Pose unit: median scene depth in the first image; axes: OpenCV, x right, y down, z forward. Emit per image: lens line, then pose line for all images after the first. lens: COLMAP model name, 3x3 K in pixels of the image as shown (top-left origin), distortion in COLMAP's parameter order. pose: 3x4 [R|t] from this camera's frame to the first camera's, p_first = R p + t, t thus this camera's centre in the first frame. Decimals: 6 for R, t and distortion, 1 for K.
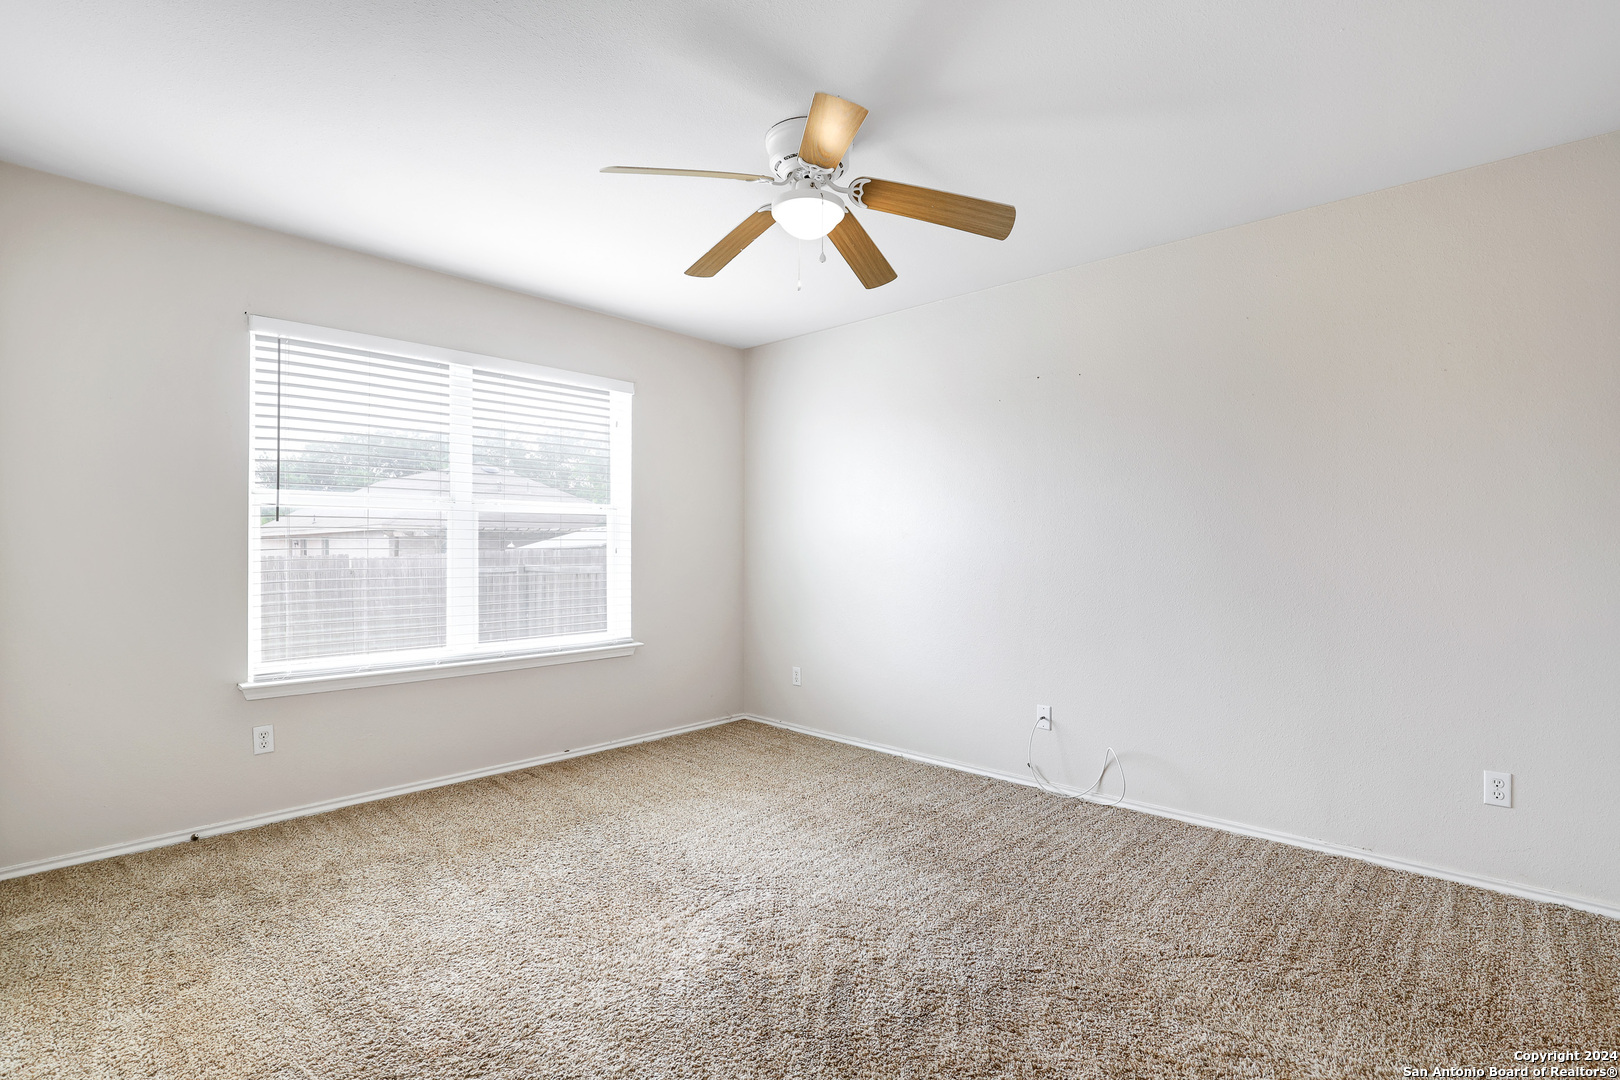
lens RADIAL K [[756.9, 0, 813.0], [0, 756.9, 544.5], [0, 0, 1]] dist [-0.018840, 0.001256]
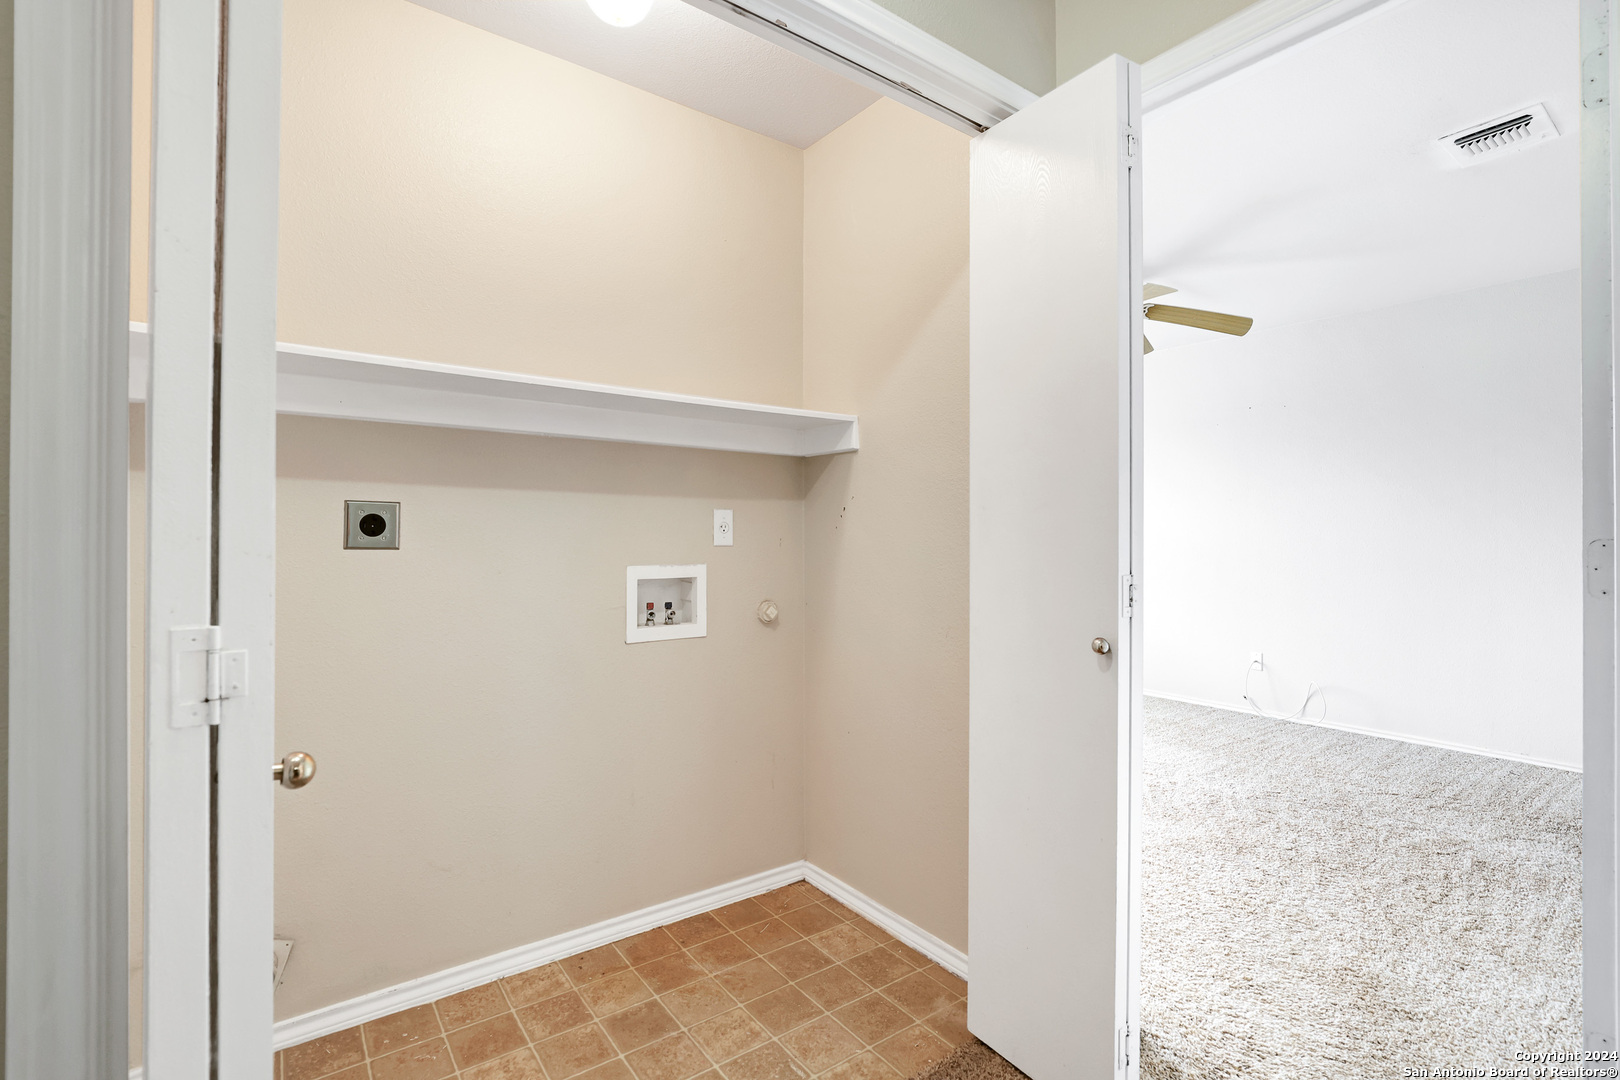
lens RADIAL K [[756.9, 0, 804.6], [0, 756.9, 534.1], [0, 0, 1]] dist [-0.018840, 0.001256]
pose [[0.983310, -0.008580, -0.181738, -0.313750], [0.008003, 0.999960, -0.003908, 0.002812], [0.181764, 0.002388, 0.983339, -0.602965]]
